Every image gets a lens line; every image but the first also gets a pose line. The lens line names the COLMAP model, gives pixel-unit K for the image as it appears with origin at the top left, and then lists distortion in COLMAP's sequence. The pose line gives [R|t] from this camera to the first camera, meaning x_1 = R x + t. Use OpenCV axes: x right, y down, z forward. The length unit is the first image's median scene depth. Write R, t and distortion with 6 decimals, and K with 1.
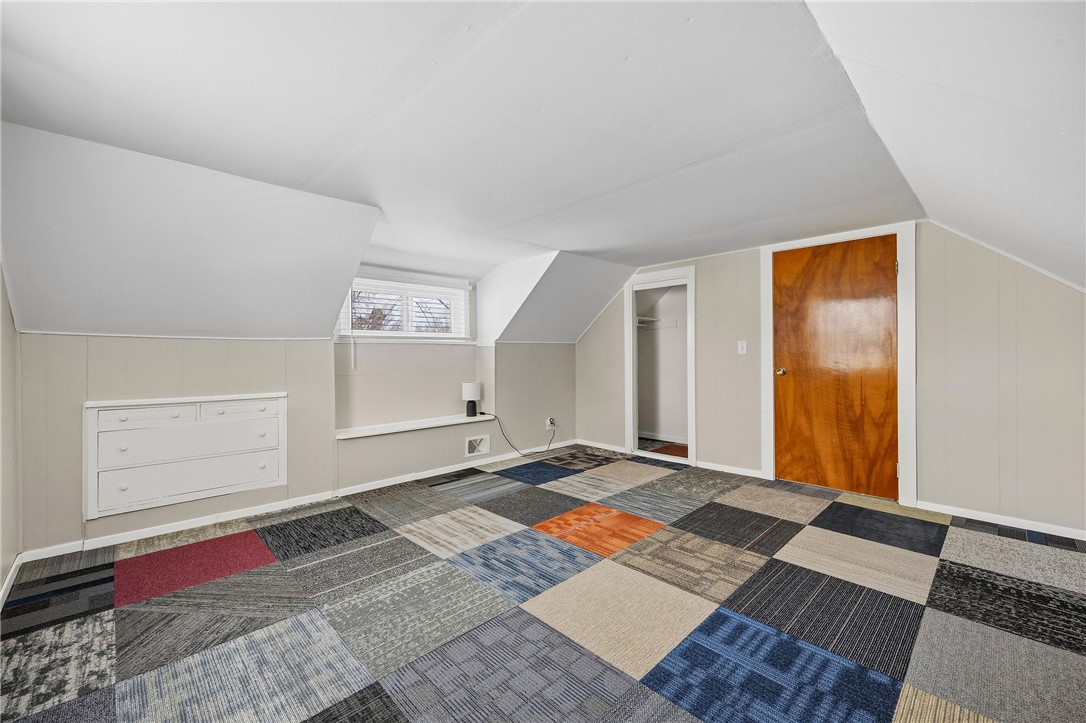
lens RADIAL K [[445.1, 0, 546.7], [0, 445.1, 359.0], [0, 0, 1]] dist [0.006410, 0.000078]
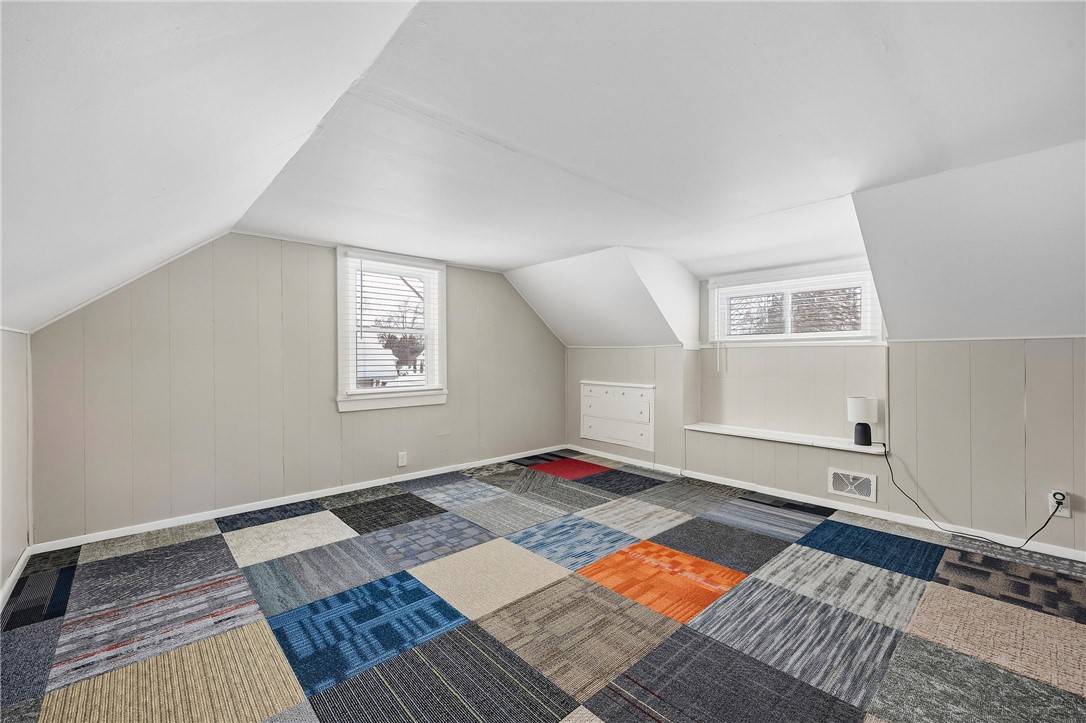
lens RADIAL K [[445.1, 0, 546.7], [0, 445.1, 359.0], [0, 0, 1]] dist [0.006410, 0.000078]
pose [[-0.028209, 0.008988, -0.999562, 0.969327], [-0.013947, 0.999859, 0.009384, -0.017825], [0.999505, 0.014205, -0.028079, 0.852732]]
